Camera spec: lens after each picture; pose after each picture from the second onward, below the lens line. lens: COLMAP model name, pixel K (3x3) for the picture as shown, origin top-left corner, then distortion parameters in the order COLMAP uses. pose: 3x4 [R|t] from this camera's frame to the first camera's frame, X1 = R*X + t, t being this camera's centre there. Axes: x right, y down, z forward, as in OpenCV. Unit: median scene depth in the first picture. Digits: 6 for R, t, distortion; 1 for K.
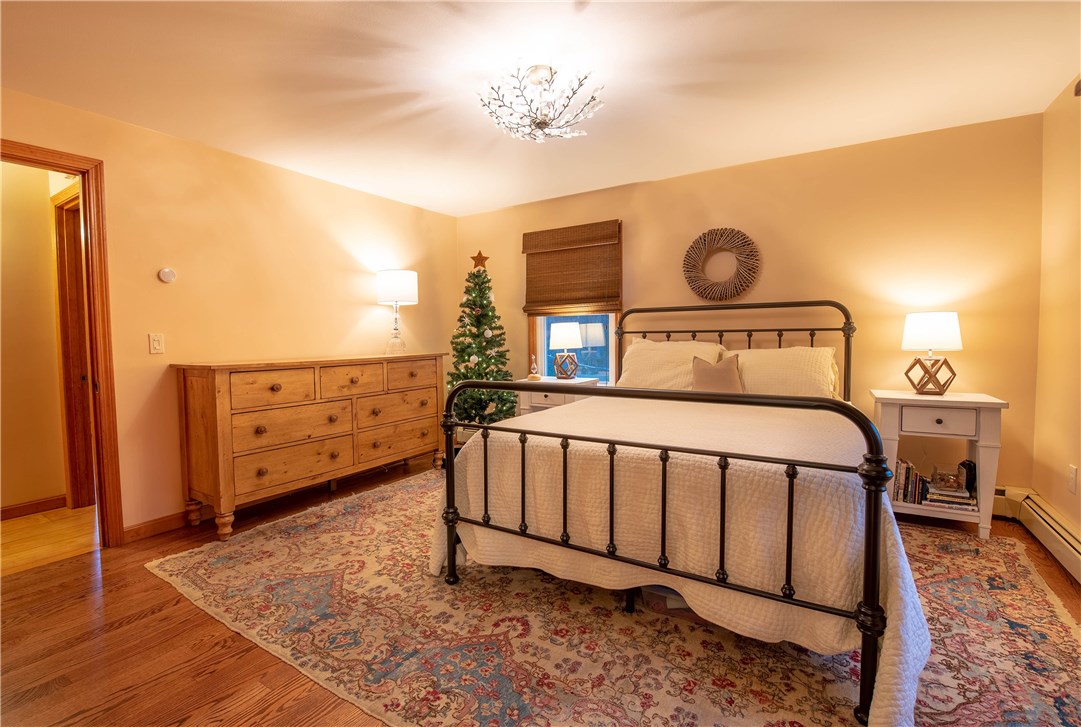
lens RADIAL K [[479.1, 0, 539.0], [0, 479.1, 358.6], [0, 0, 1]] dist [-0.015588, -0.000922]
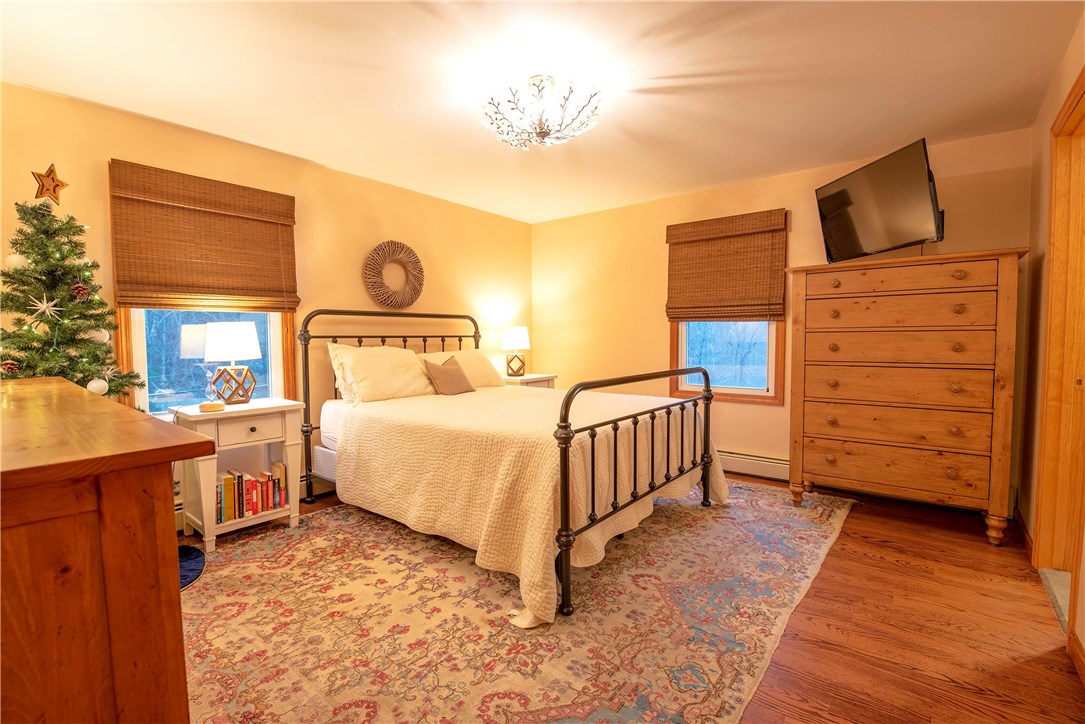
lens RADIAL K [[466.7, 0, 540.2], [0, 466.7, 359.7], [0, 0, 1]] dist [0.002769, -0.010996]
pose [[0.143529, -0.034062, 0.989060, -0.698035], [0.053898, 0.998193, 0.026555, -0.018968], [-0.988177, 0.049497, 0.145106, 0.606828]]
